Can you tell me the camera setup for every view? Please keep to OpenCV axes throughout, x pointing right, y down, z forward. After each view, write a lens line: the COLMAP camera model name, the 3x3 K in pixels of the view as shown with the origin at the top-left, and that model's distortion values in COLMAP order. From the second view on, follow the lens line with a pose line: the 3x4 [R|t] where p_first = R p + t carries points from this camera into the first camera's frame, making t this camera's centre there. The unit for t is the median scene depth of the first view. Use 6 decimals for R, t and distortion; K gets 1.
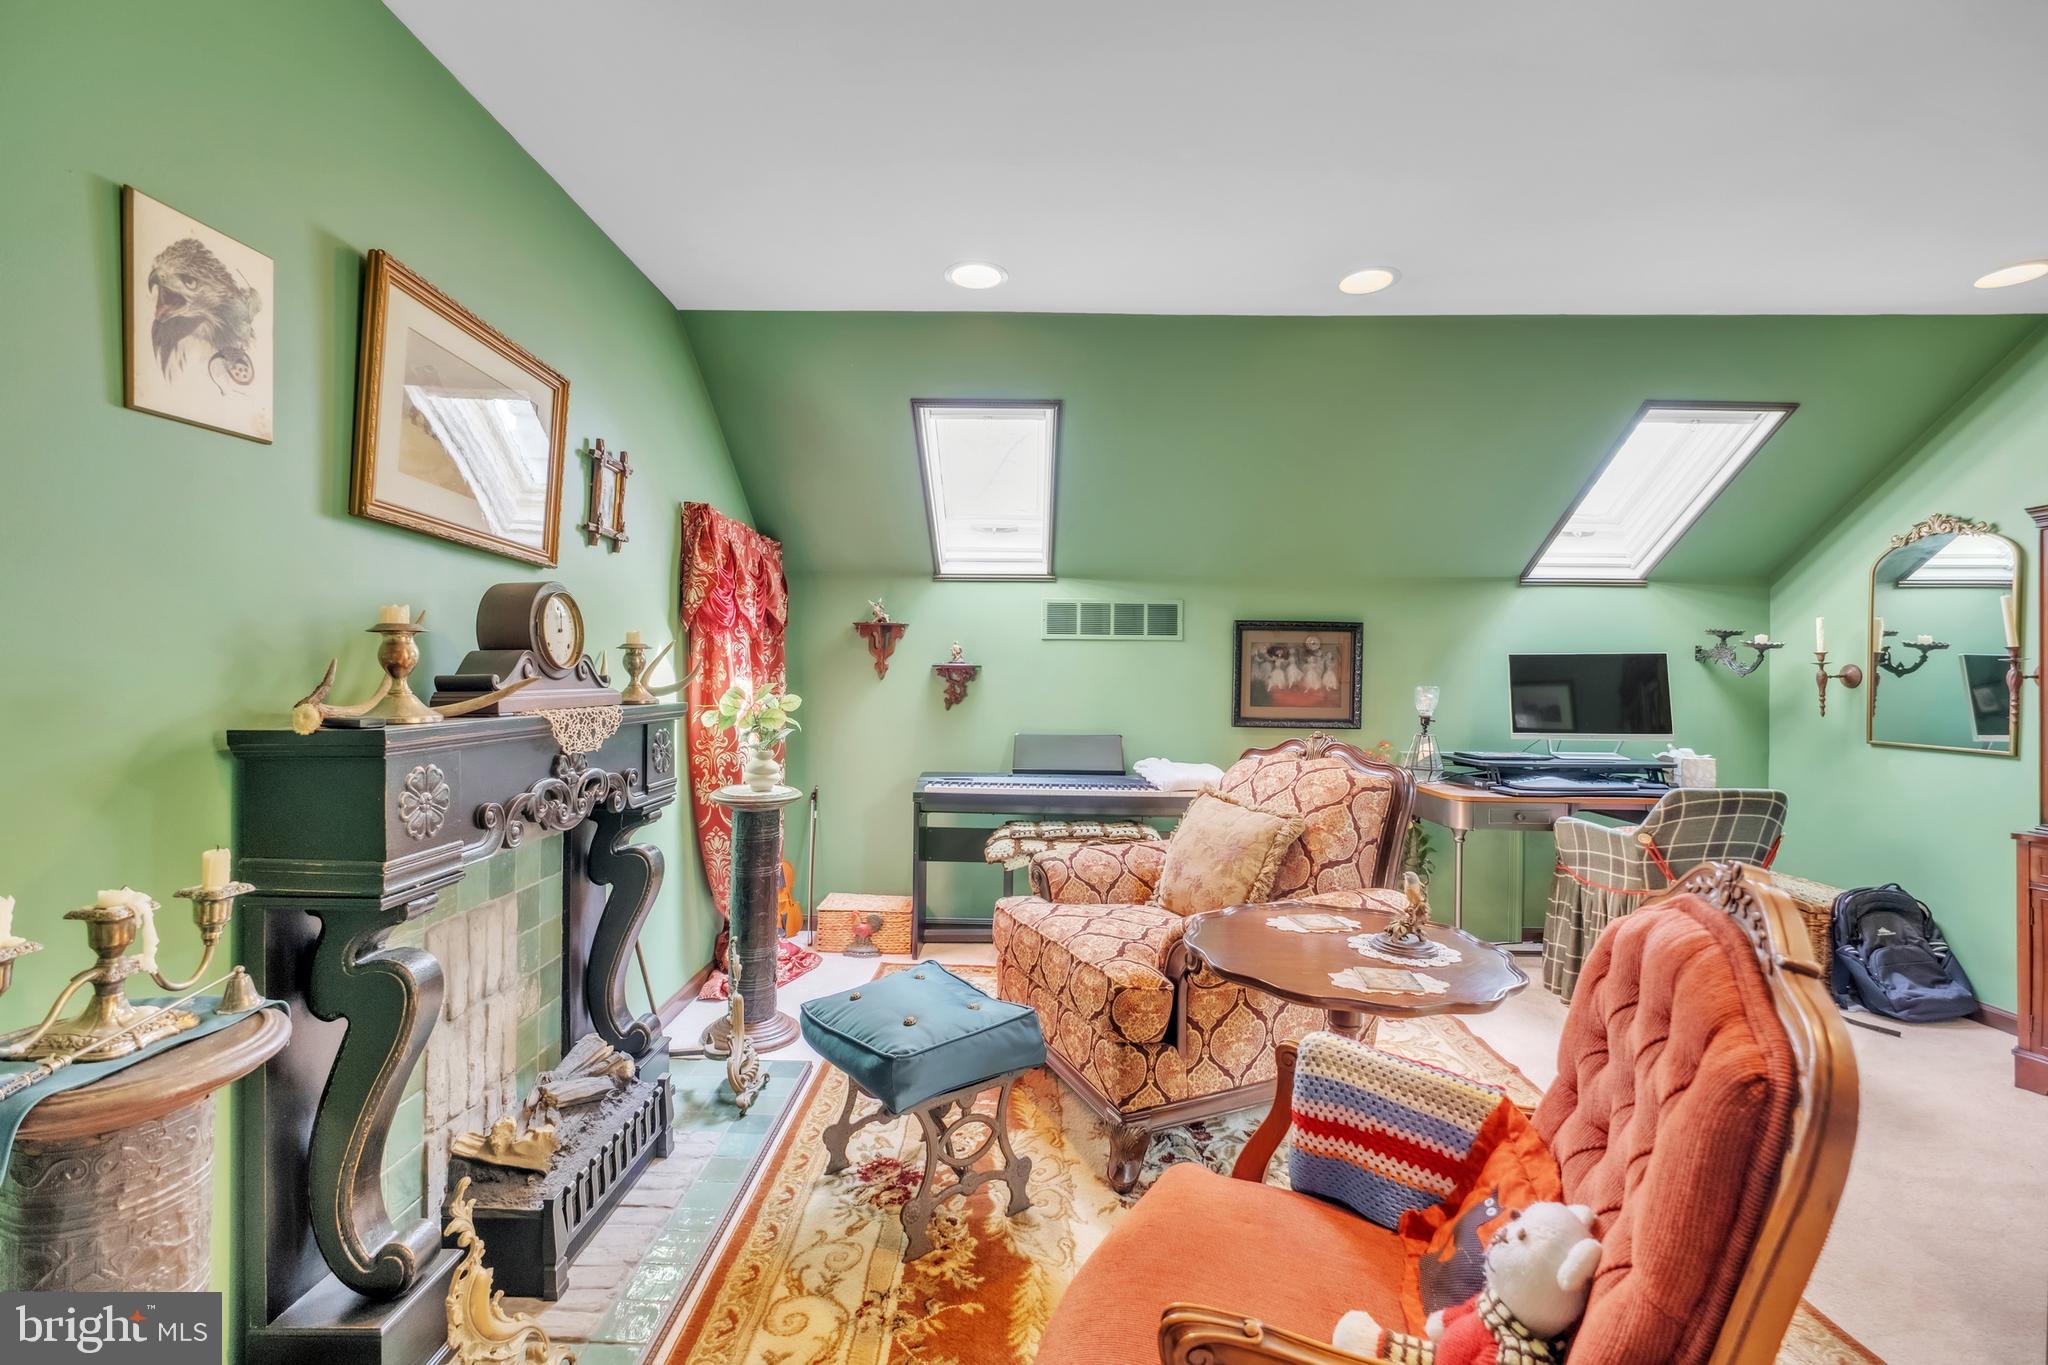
lens RADIAL K [[888.4, 0, 1026.7], [0, 888.4, 685.2], [0, 0, 1]] dist [-0.004507, -0.000340]
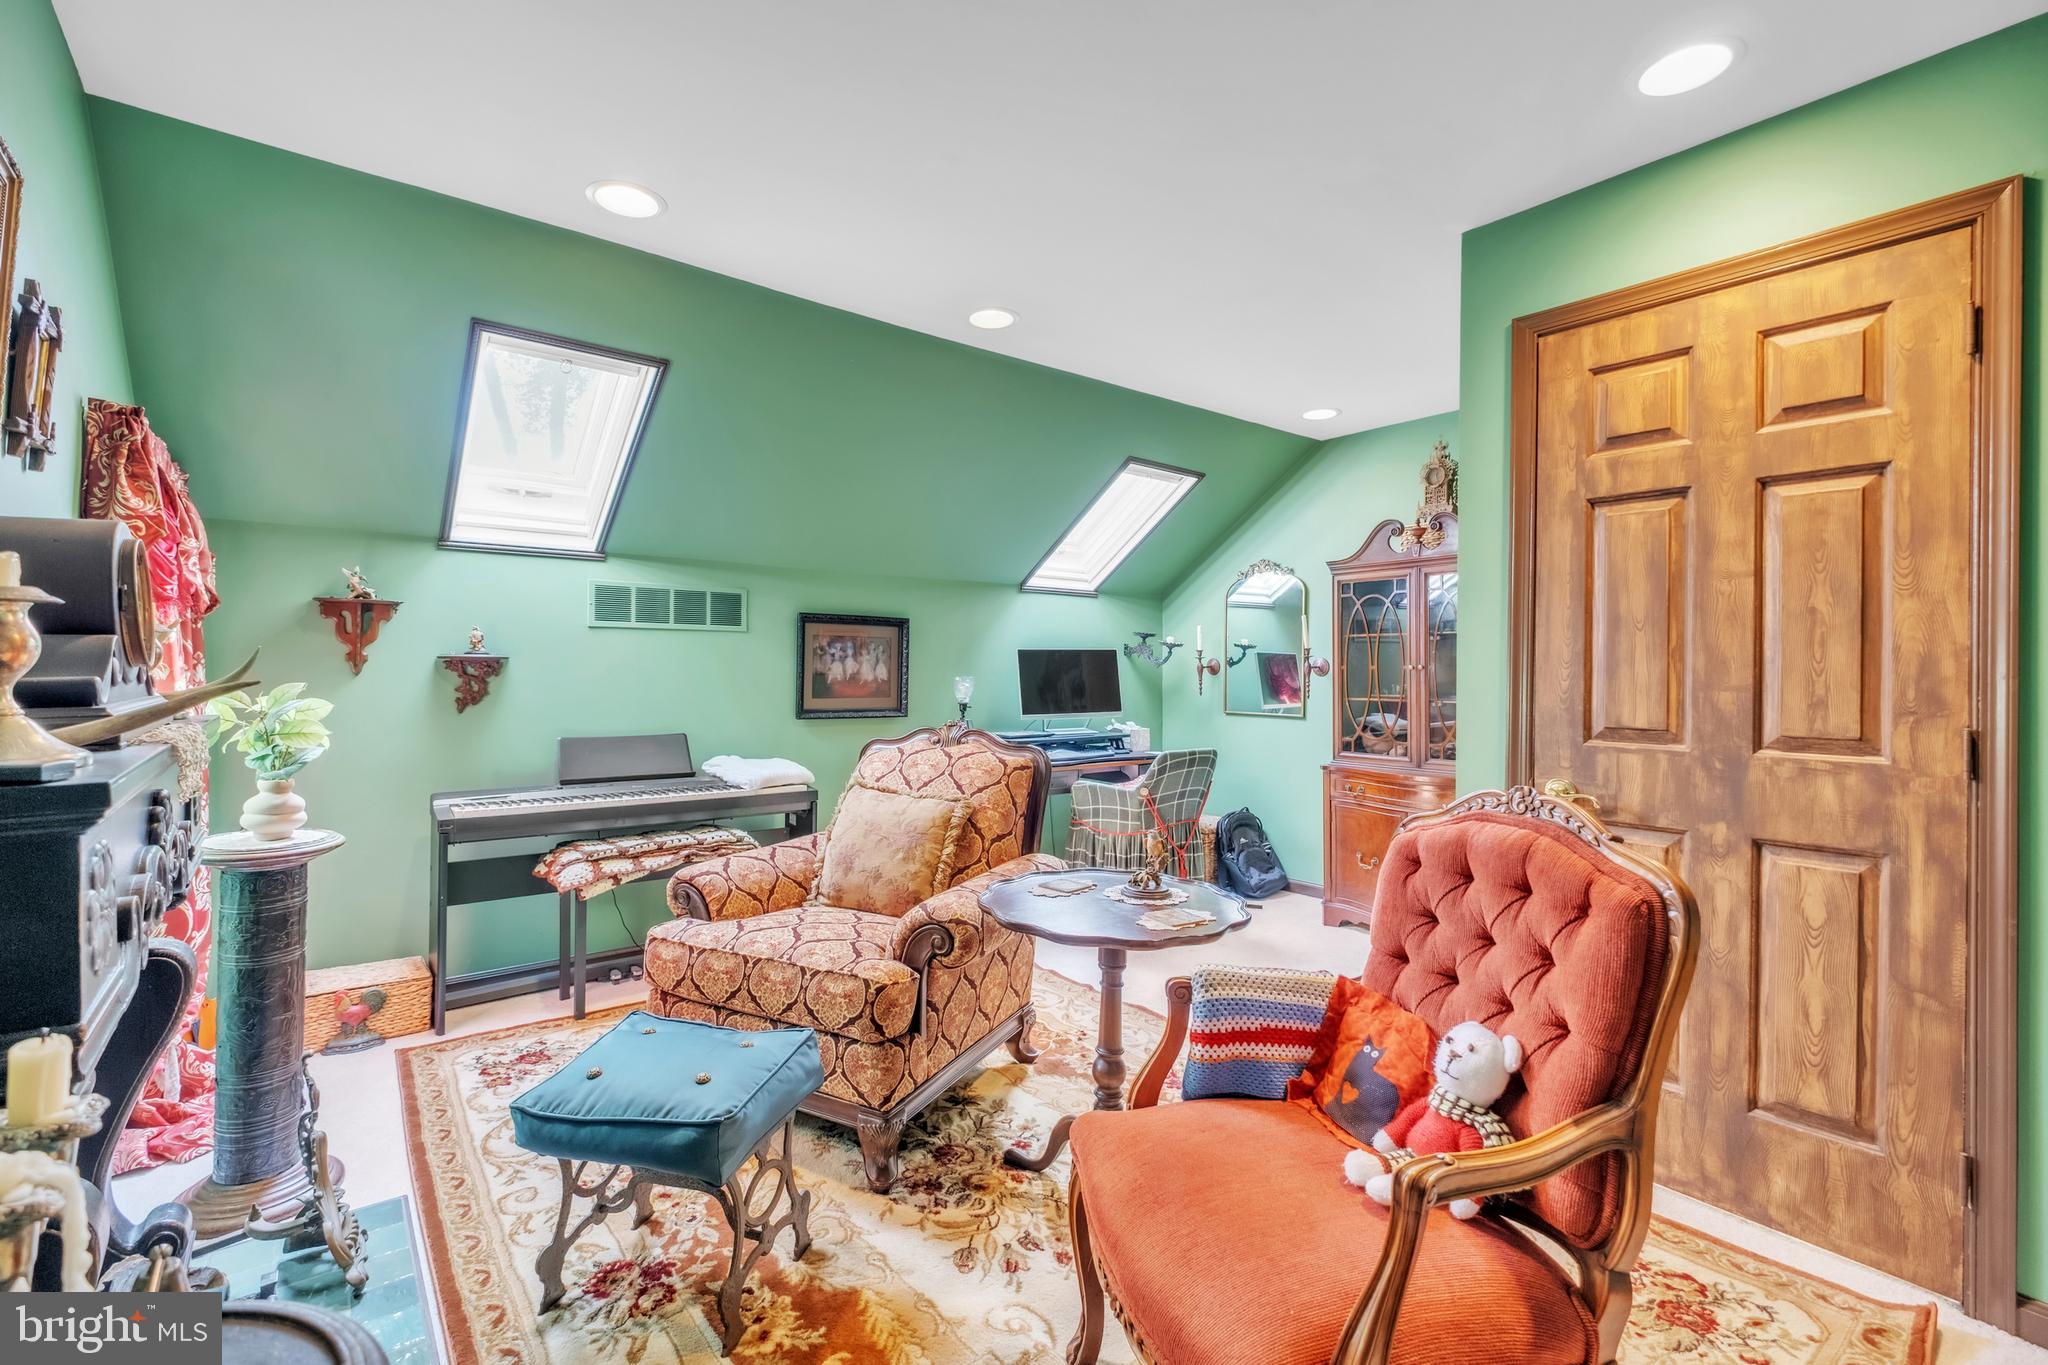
lens RADIAL K [[888.4, 0, 1034.0], [0, 888.4, 674.2], [0, 0, 1]] dist [-0.004507, -0.000340]
pose [[0.773248, -0.008640, 0.634045, -0.243346], [0.009181, 0.999955, 0.002430, -0.004859], [-0.634037, 0.003942, 0.773293, 0.079249]]
